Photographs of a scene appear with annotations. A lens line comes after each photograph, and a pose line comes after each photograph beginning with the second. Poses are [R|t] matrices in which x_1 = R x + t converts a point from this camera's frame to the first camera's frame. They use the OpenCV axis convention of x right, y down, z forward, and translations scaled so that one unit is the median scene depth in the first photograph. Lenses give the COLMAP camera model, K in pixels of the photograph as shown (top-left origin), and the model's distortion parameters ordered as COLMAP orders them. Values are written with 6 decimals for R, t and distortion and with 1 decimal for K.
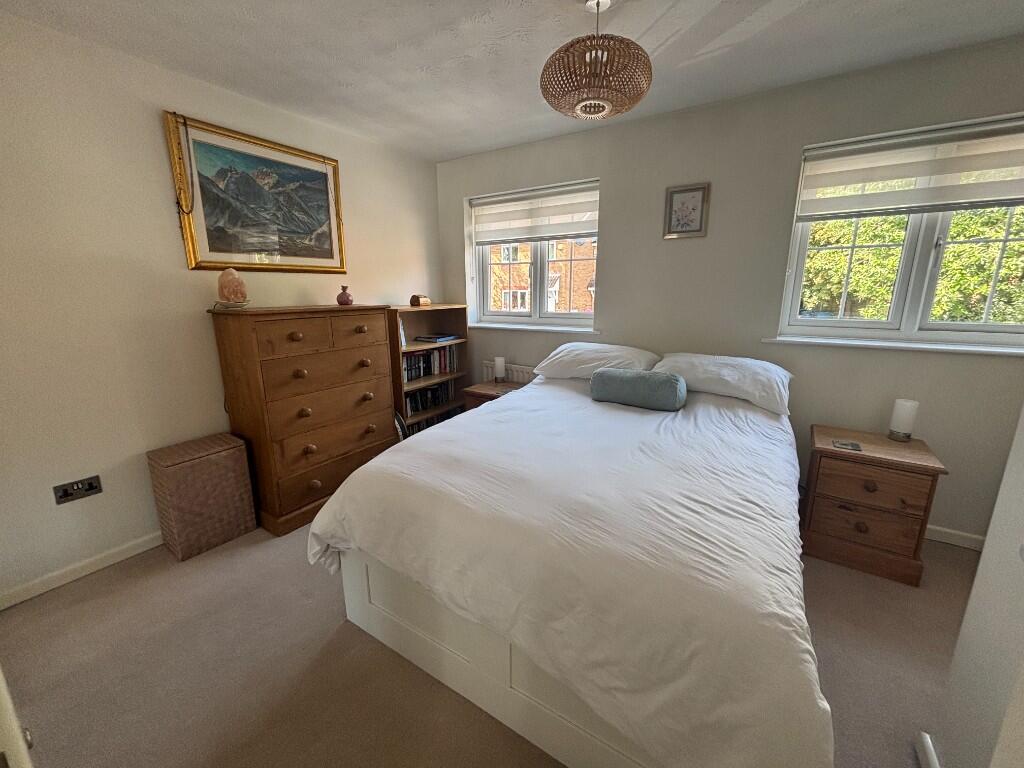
lens RADIAL K [[412.0, 0, 512.0], [0, 412.0, 384.0], [0, 0, 1]] dist [-0.000892, 0.000206]
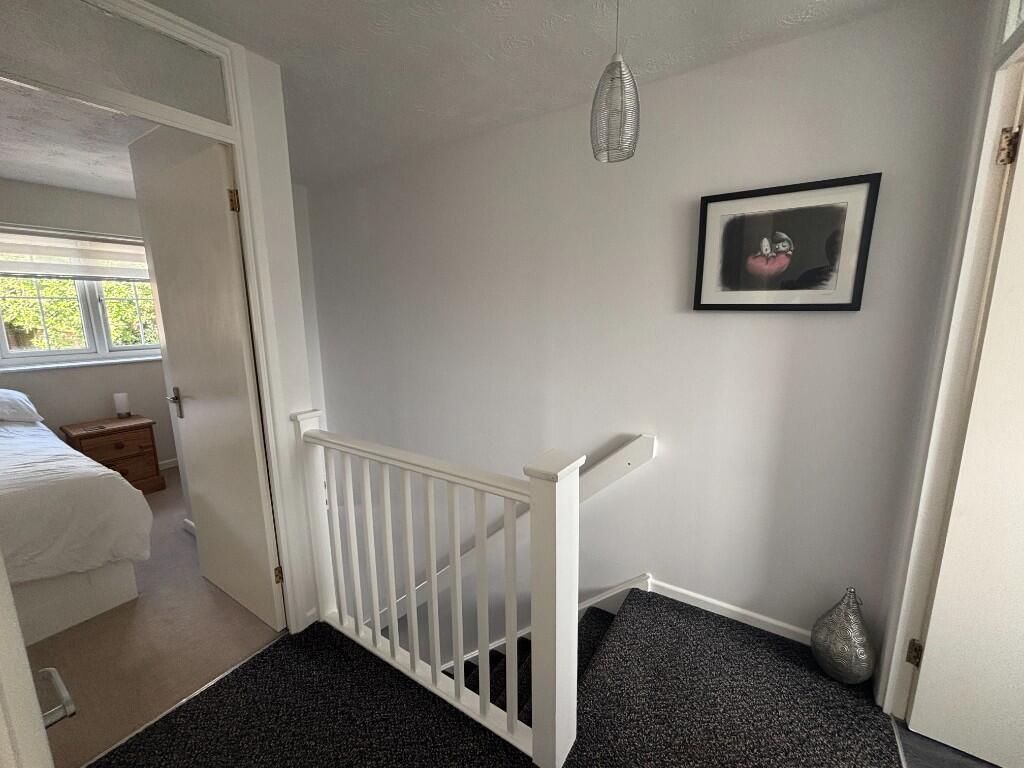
lens RADIAL K [[412.0, 0, 512.0], [0, 412.0, 384.0], [0, 0, 1]] dist [-0.000892, 0.000206]
pose [[0.003624, -0.172478, 0.985007, -0.636557], [0.232901, 0.958071, 0.166905, 0.091465], [-0.972494, 0.228804, 0.043643, -0.594032]]
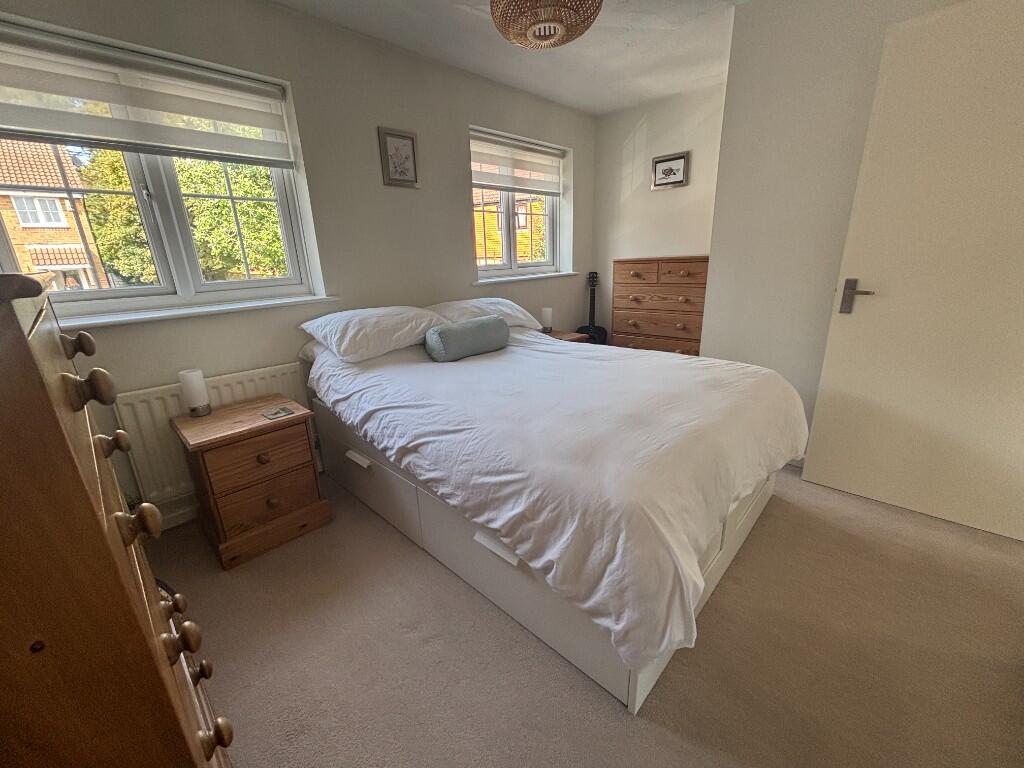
lens RADIAL K [[412.0, 0, 512.0], [0, 412.0, 384.0], [0, 0, 1]] dist [-0.000892, 0.000206]
pose [[0.201824, -0.312204, 0.928329, -0.687736], [0.234366, 0.935692, 0.263728, -0.138634], [-0.950968, 0.164342, 0.262015, 0.682342]]
